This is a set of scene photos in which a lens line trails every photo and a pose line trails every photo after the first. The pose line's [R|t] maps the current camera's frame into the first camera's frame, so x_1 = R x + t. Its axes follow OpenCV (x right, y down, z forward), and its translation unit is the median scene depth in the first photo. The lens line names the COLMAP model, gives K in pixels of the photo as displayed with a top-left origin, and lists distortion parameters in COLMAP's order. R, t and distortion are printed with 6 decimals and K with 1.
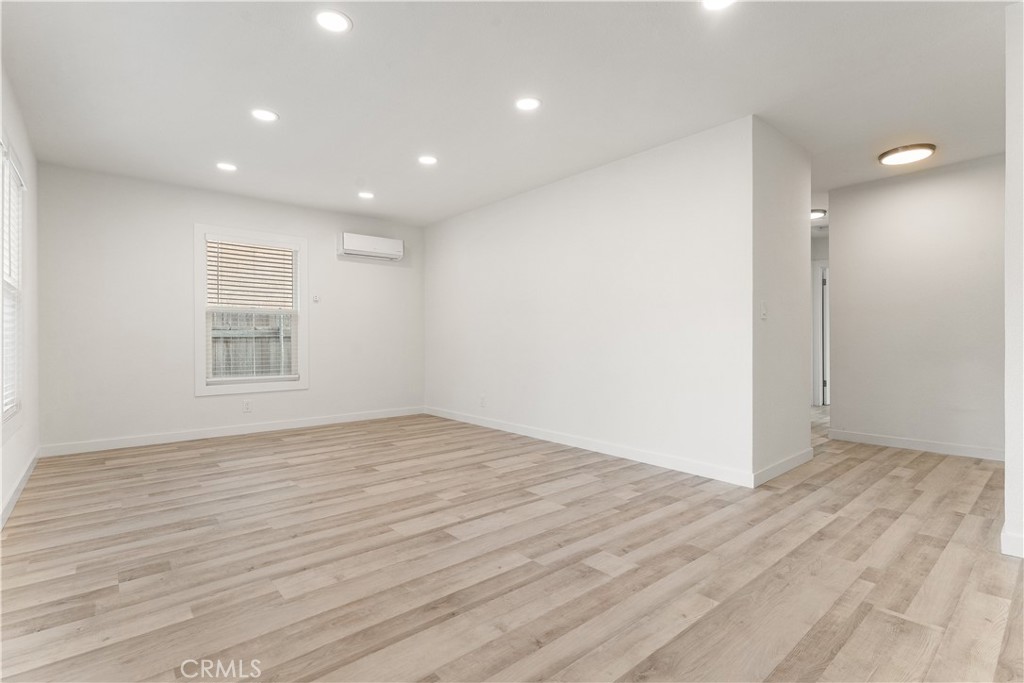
lens RADIAL K [[479.5, 0, 509.9], [0, 479.5, 339.1], [0, 0, 1]] dist [-0.001709, -0.001305]
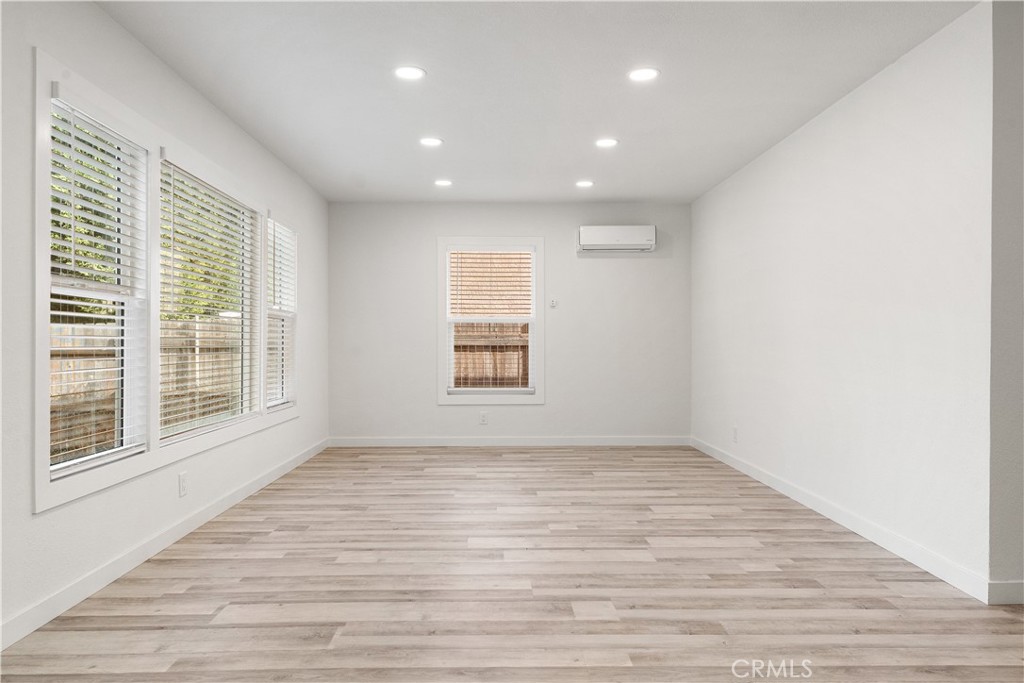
lens RADIAL K [[684.0, 0, 510.8], [0, 684.0, 345.4], [0, 0, 1]] dist [-0.000076, 0.001309]
pose [[0.775931, 0.003909, -0.630806, 0.618492], [-0.000133, 0.999982, 0.006034, -0.026187], [0.630818, -0.004598, 0.775917, -0.065893]]
